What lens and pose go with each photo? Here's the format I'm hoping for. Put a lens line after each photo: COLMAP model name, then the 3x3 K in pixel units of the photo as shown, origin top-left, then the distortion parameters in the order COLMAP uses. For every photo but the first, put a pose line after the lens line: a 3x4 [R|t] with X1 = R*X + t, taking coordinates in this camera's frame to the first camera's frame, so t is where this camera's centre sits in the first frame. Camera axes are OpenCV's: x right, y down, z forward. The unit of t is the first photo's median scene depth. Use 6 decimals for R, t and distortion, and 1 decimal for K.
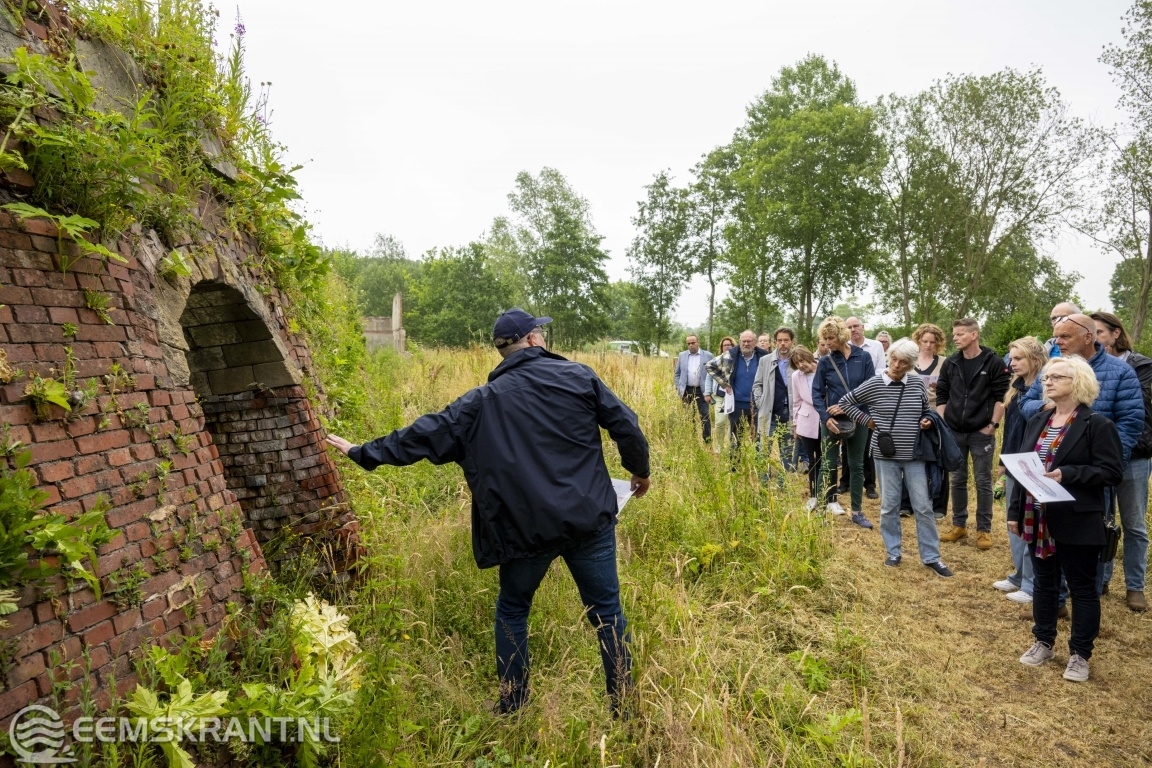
lens RADIAL K [[775.0, 0, 578.7], [0, 775.0, 389.6], [0, 0, 1]] dist [0.011601, -0.008573]
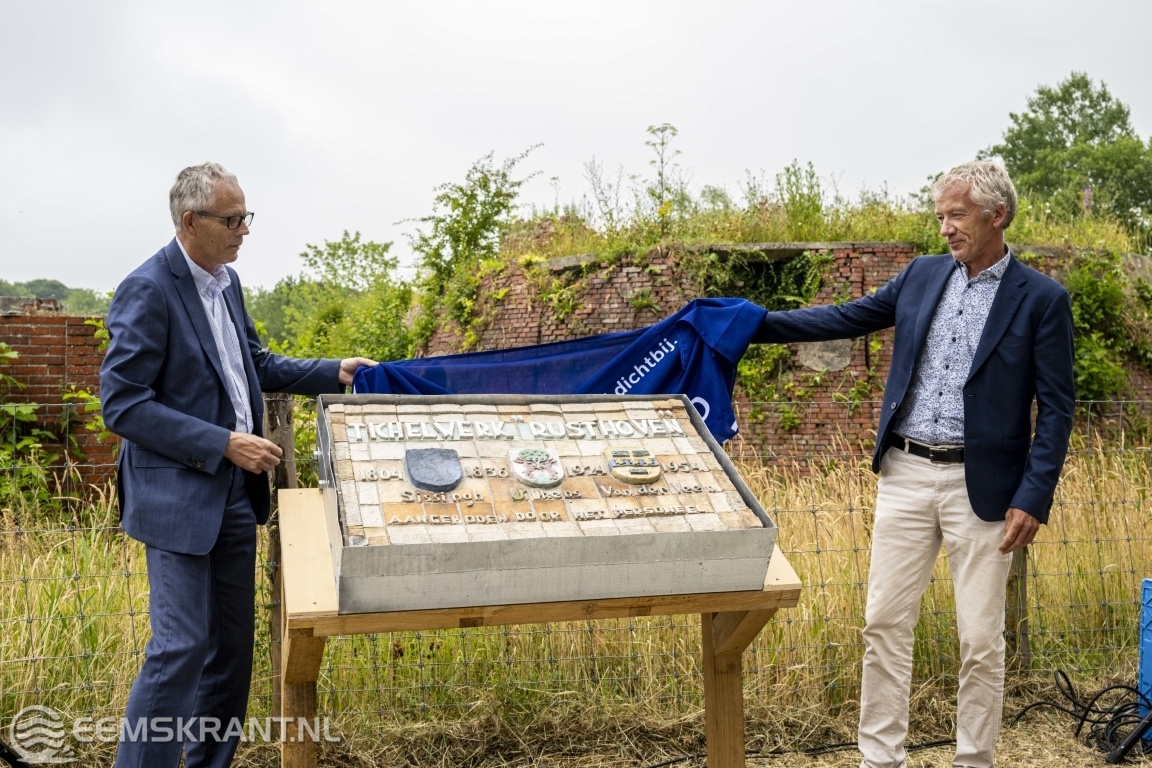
lens RADIAL K [[1312.1, 0, 564.6], [0, 1312.1, 370.4], [0, 0, 1]] dist [0.011306, 0.000000]
pose [[0.999967, -0.006540, 0.004856, -0.289725], [0.006989, 0.995071, -0.098923, 0.042995], [-0.004185, 0.098954, 0.995083, -0.444171]]
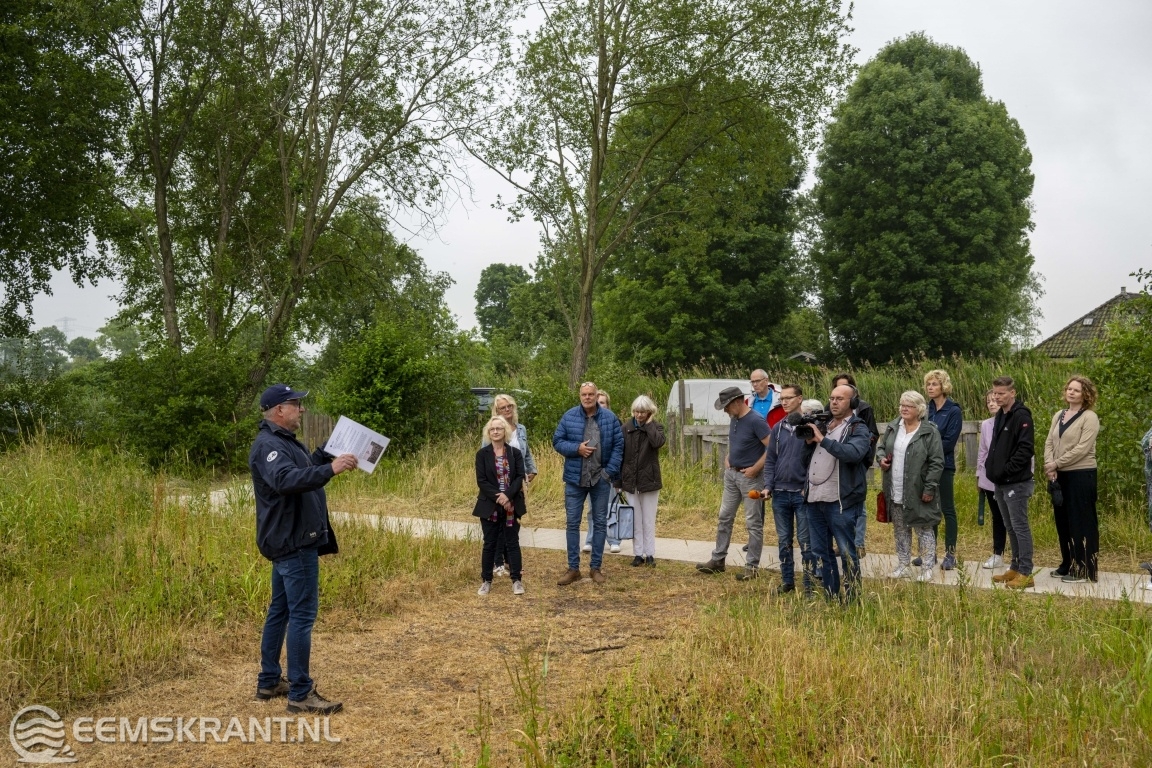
lens RADIAL K [[1115.7, 0, 575.3], [0, 1115.7, 386.6], [0, 0, 1]] dist [-0.003072, 0.000000]
pose [[0.766205, -0.021476, 0.642237, 0.155477], [0.055457, 0.997922, -0.032791, -0.021373], [-0.640199, 0.060742, 0.765804, 0.296023]]
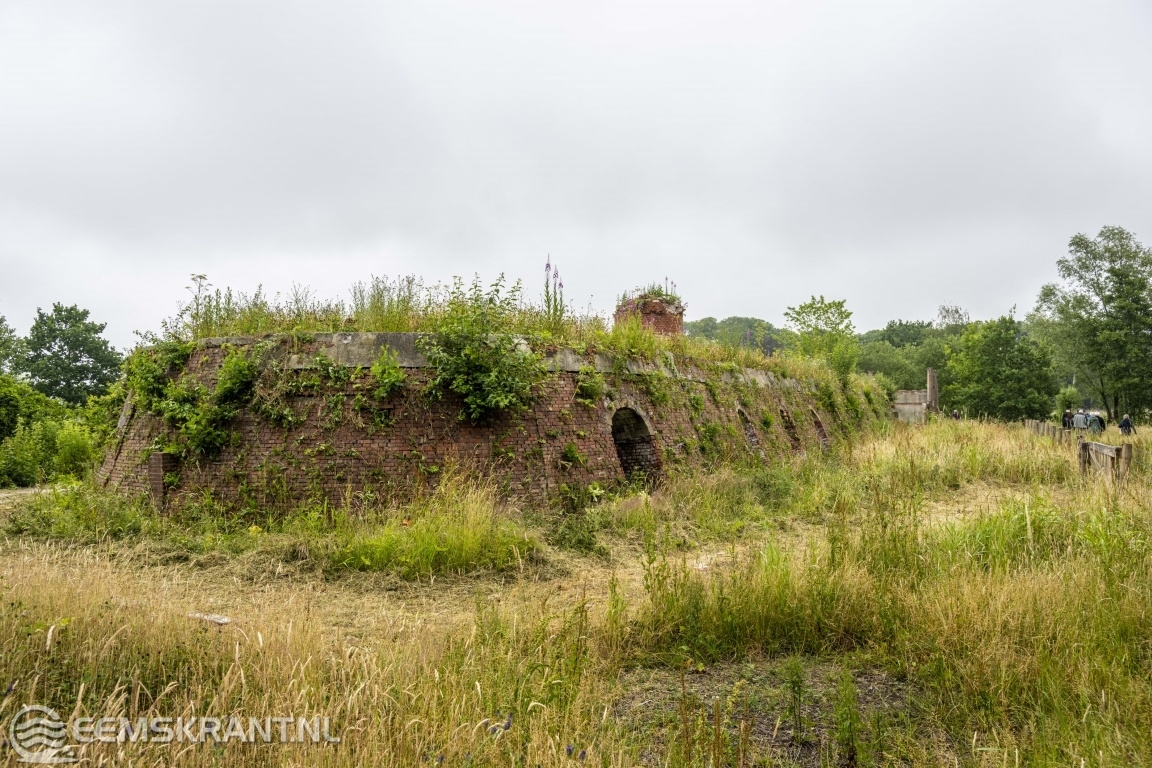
lens RADIAL K [[775.0, 0, 575.3], [0, 775.0, 393.3], [0, 0, 1]] dist [0.011601, -0.008573]
pose [[0.745842, -0.024217, -0.665683, 0.149129], [-0.033491, 0.996712, -0.073783, 0.006448], [0.665281, 0.077325, 0.742578, -0.158104]]
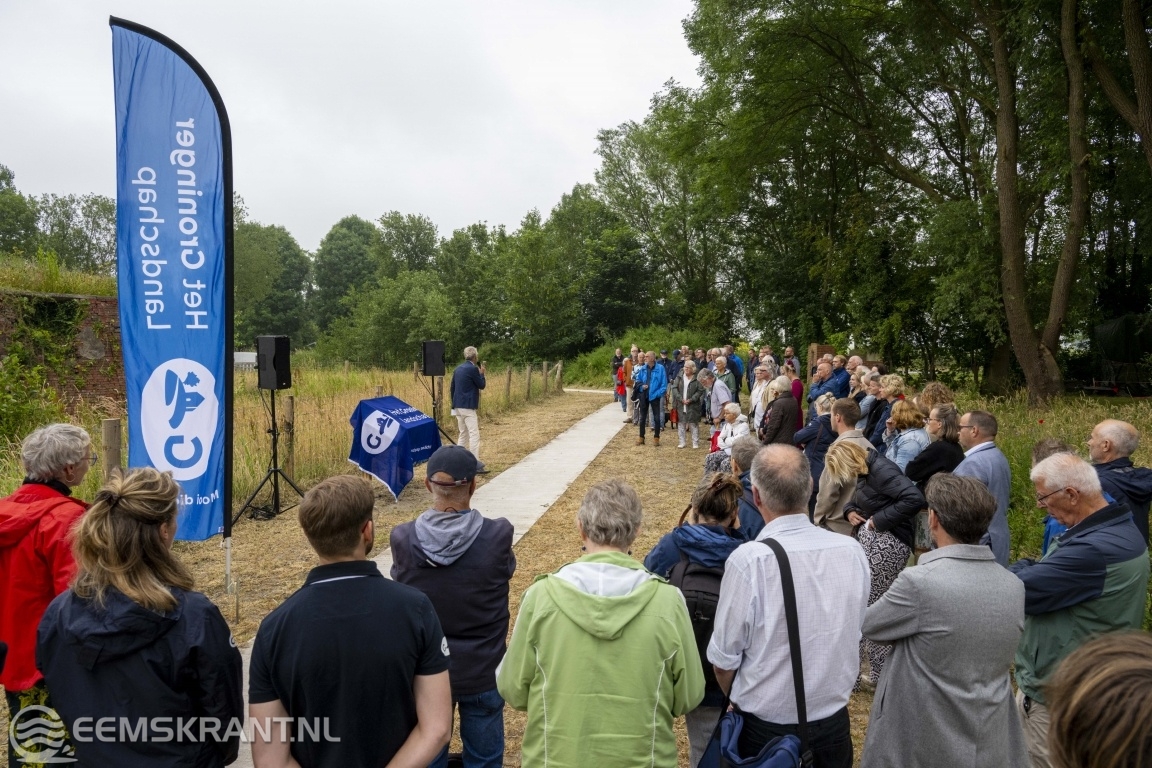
lens RADIAL K [[775.0, 0, 566.0], [0, 775.0, 383.0], [0, 0, 1]] dist [0.011601, -0.008573]
pose [[0.426844, -0.042095, 0.903345, -0.524295], [0.057823, 0.998142, 0.019191, 0.027588], [-0.902475, 0.044042, 0.428485, -0.528744]]
